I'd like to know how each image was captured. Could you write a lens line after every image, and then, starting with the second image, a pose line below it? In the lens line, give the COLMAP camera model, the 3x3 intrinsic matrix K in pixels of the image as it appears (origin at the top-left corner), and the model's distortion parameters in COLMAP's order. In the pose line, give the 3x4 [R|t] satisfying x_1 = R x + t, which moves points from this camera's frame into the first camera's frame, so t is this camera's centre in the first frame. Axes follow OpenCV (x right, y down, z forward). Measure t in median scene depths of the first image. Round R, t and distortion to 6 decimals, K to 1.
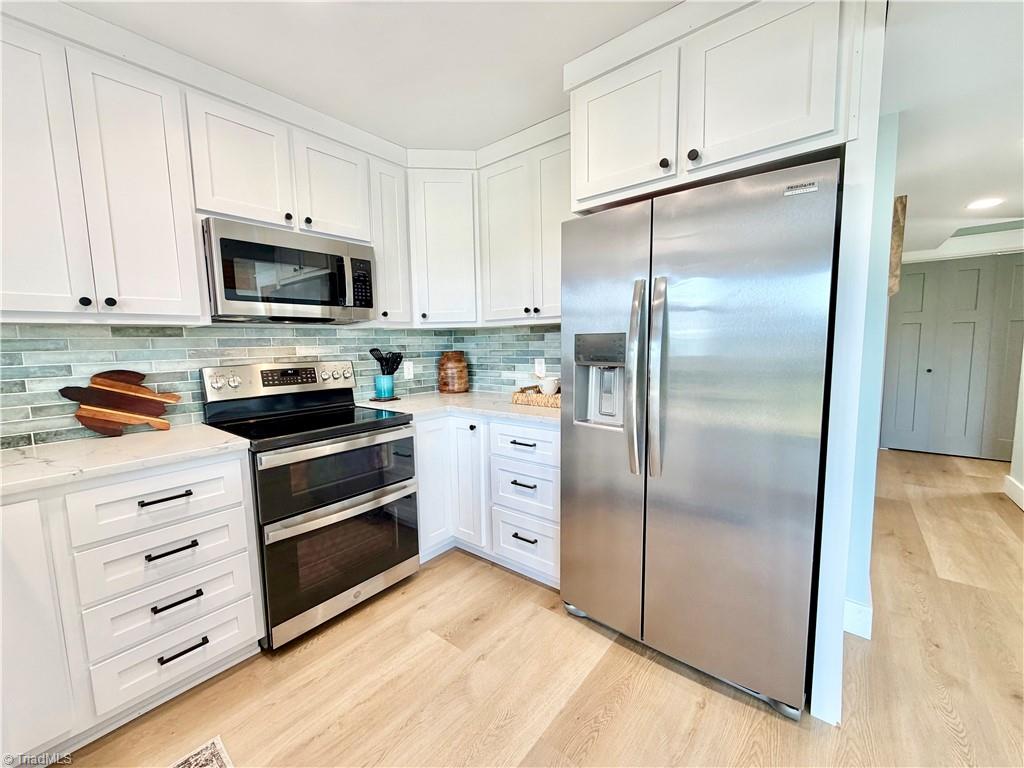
lens RADIAL K [[410.3, 0, 510.4], [0, 410.3, 381.2], [0, 0, 1]] dist [0.002965, -0.000463]
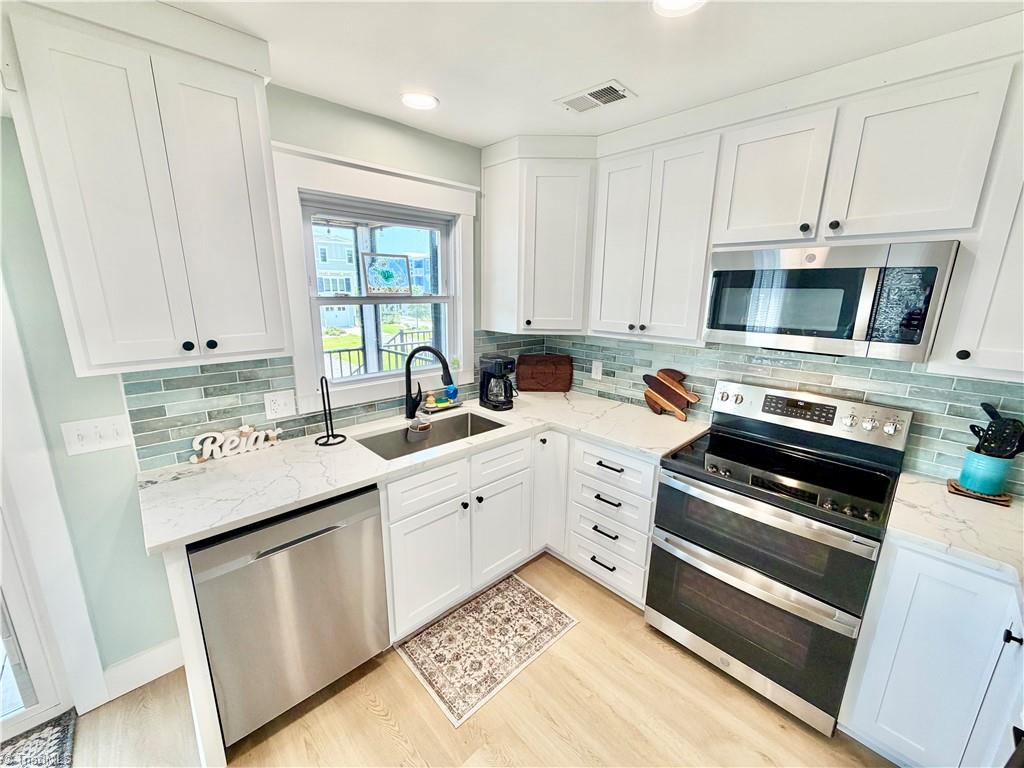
lens RADIAL K [[410.3, 0, 510.5], [0, 410.3, 382.4], [0, 0, 1]] dist [0.002965, -0.000463]
pose [[-0.121753, 0.247630, -0.961174, 0.449445], [-0.102323, 0.960088, 0.260311, -0.288559], [0.987272, 0.130044, -0.091555, 0.599086]]
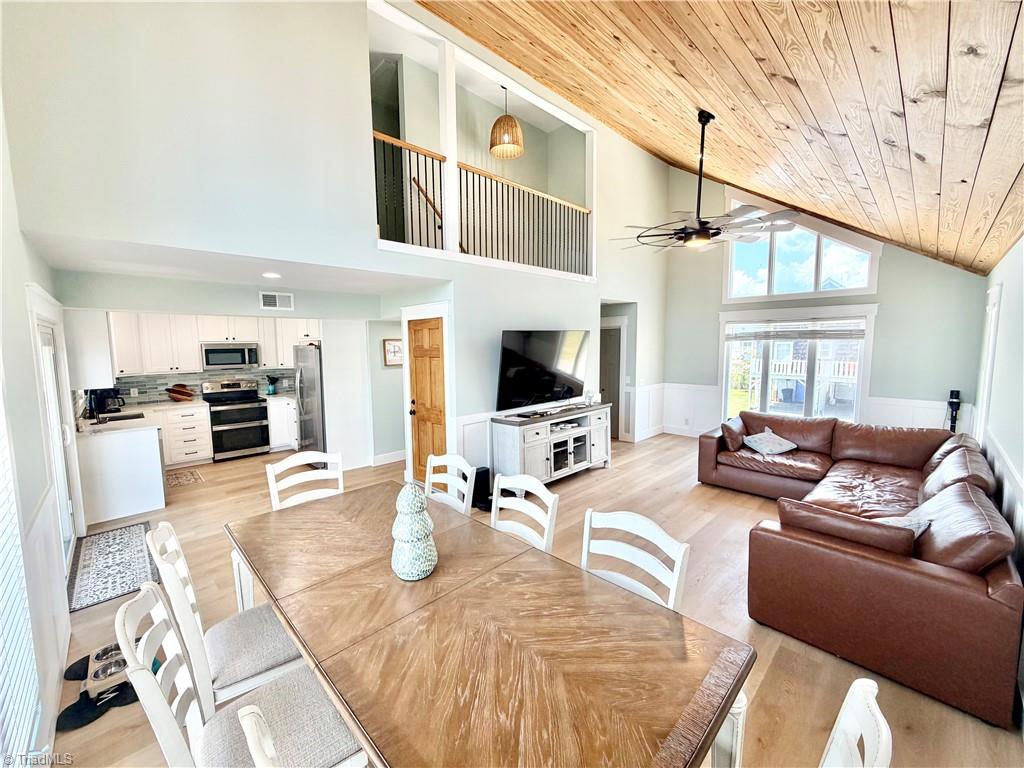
lens RADIAL K [[410.3, 0, 509.0], [0, 410.3, 381.3], [0, 0, 1]] dist [0.002965, -0.000463]
pose [[0.993870, 0.018095, -0.109066, 2.374744], [-0.018513, 0.999825, -0.002821, -0.094903], [0.108996, 0.004822, 0.994031, -2.329462]]
